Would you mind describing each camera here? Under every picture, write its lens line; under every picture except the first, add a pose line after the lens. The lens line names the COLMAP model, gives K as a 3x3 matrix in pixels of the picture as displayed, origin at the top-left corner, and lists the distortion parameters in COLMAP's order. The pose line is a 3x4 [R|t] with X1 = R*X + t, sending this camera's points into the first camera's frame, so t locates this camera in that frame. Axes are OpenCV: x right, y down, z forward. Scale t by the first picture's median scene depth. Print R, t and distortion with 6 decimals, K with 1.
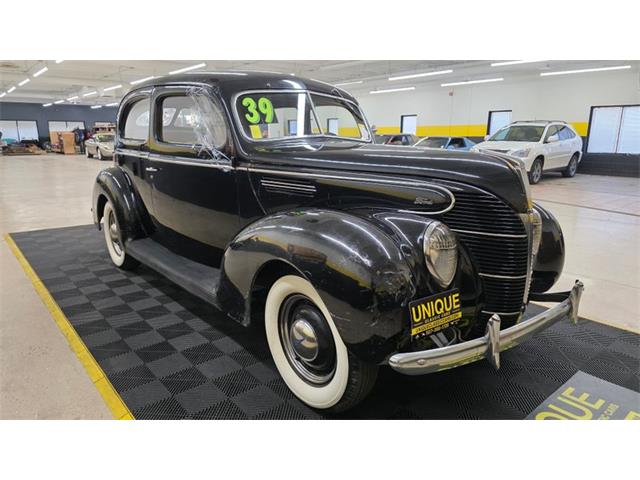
lens RADIAL K [[437.7, 0, 321.7], [0, 437.7, 228.7], [0, 0, 1]] dist [0.004178, -0.000689]
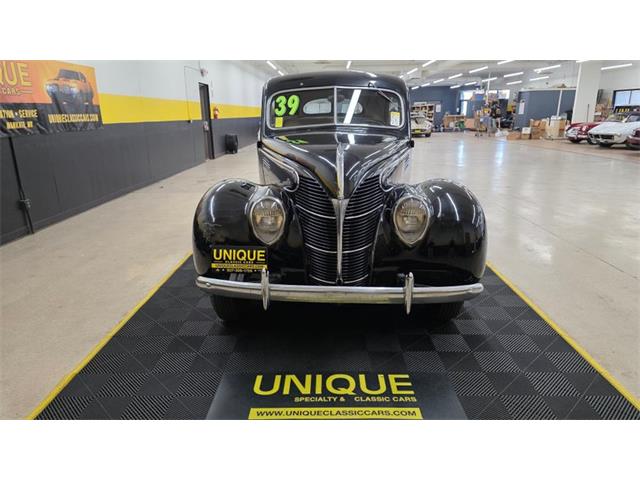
lens RADIAL K [[437.7, 0, 321.7], [0, 437.7, 228.7], [0, 0, 1]] dist [0.004178, -0.000689]
pose [[0.759533, 0.159277, -0.630667, 1.113735], [-0.127711, 0.987202, 0.095514, -0.058893], [0.637808, 0.007997, 0.770154, 0.076892]]
